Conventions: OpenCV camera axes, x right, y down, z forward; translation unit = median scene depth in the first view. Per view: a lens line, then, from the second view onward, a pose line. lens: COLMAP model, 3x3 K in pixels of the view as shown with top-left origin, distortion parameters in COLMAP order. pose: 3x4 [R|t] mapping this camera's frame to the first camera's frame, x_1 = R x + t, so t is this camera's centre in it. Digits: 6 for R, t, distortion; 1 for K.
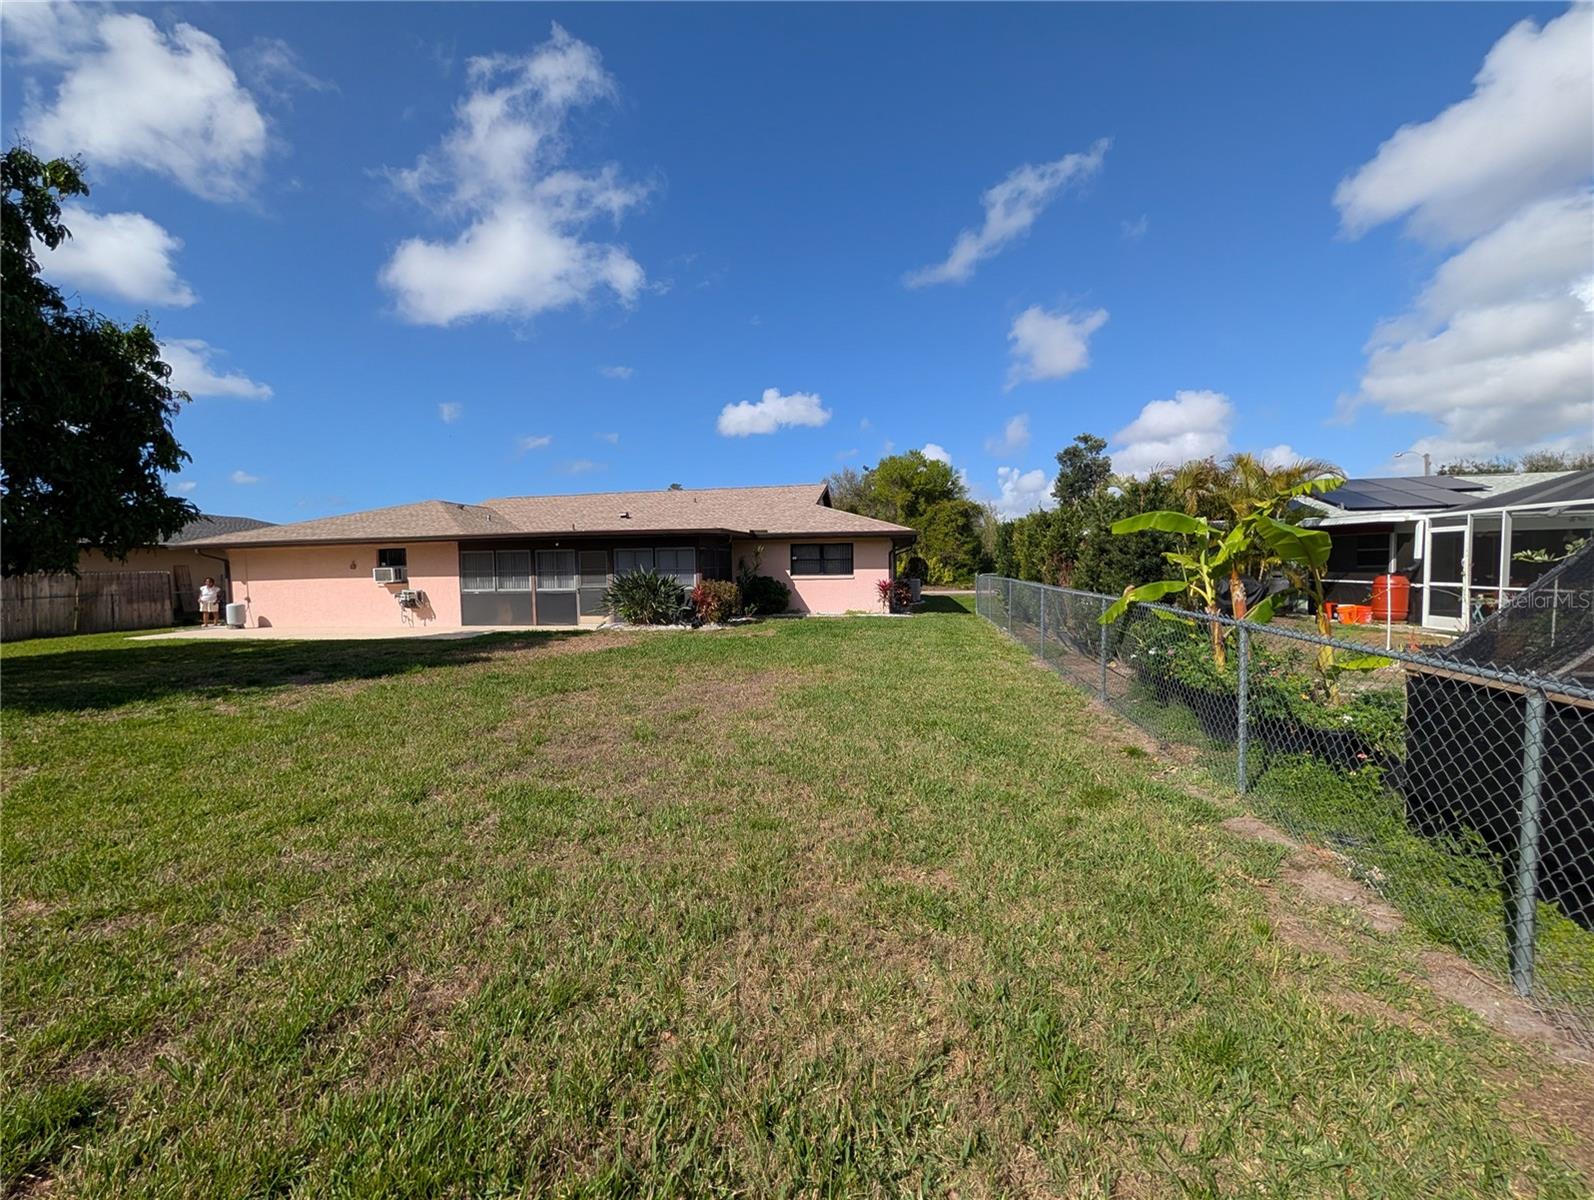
lens RADIAL K [[641.9, 0, 796.1], [0, 641.9, 599.1], [0, 0, 1]] dist [0.000541, 0.000312]
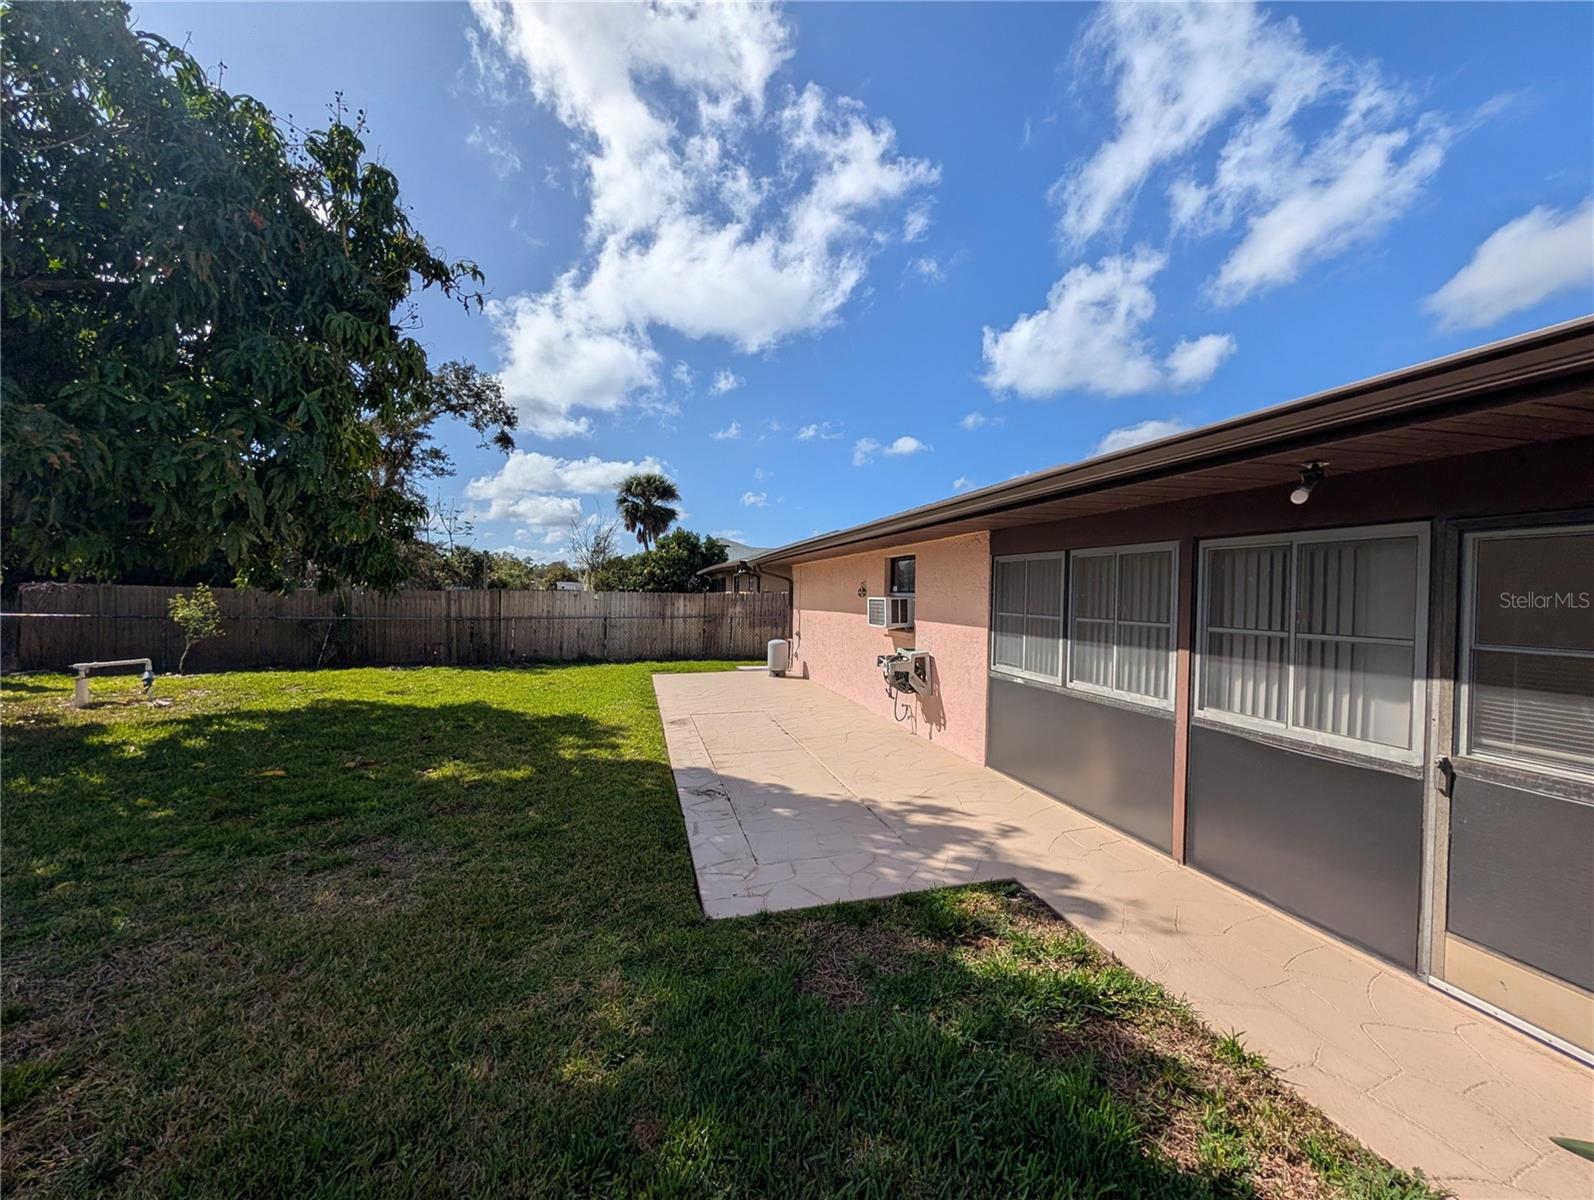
lens RADIAL K [[641.9, 0, 779.4], [0, 641.9, 601.1], [0, 0, 1]] dist [0.000541, 0.000312]
pose [[0.435872, 0.037194, -0.899240, -0.446110], [-0.075224, 0.997155, 0.004782, -0.075241], [0.896859, 0.065560, 0.437430, 1.293628]]
